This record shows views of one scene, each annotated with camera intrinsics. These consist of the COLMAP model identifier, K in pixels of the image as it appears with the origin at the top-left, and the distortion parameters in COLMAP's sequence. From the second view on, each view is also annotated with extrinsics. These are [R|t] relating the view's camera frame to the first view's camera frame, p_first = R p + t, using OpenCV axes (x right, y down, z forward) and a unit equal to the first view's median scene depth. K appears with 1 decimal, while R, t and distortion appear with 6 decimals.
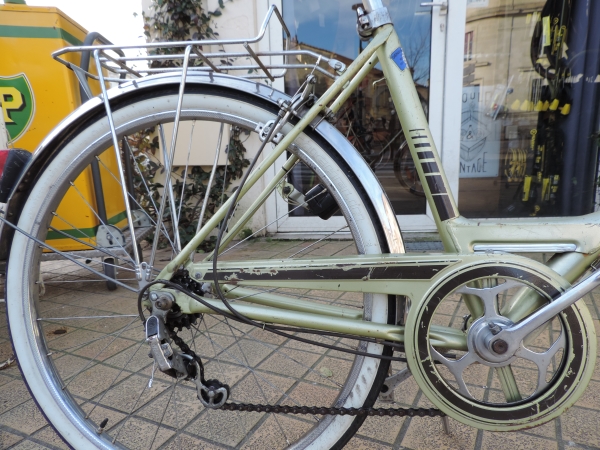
lens RADIAL K [[437.2, 0, 305.8], [0, 437.2, 237.0], [0, 0, 1]] dist [0.003197, 0.058205]
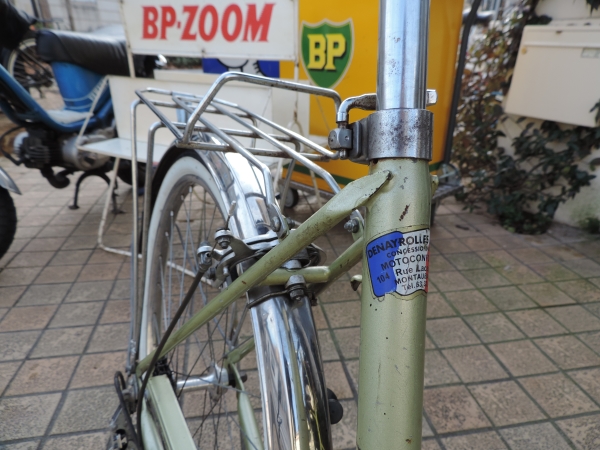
lens RADIAL K [[431.2, 0, 300.9], [0, 431.2, 240.5], [0, 0, 1]] dist [0.009530, 0.008411]
pose [[0.595851, 0.372336, -0.711567, 0.107124], [-0.191821, 0.926369, 0.324107, -0.131909], [0.779850, -0.056626, 0.623400, 0.187351]]
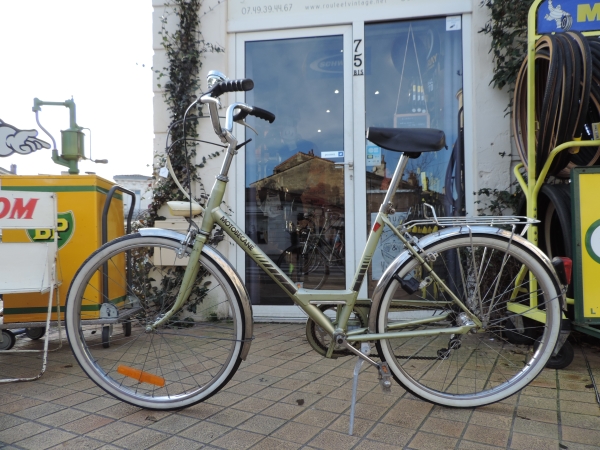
lens RADIAL K [[431.2, 0, 300.9], [0, 431.2, 240.5], [0, 0, 1]] dist [0.009530, 0.008411]
pose [[0.998701, 0.020261, -0.046756, 0.205661], [-0.030097, 0.974951, -0.220373, 0.050902], [0.041120, 0.221494, 0.974294, -0.351054]]
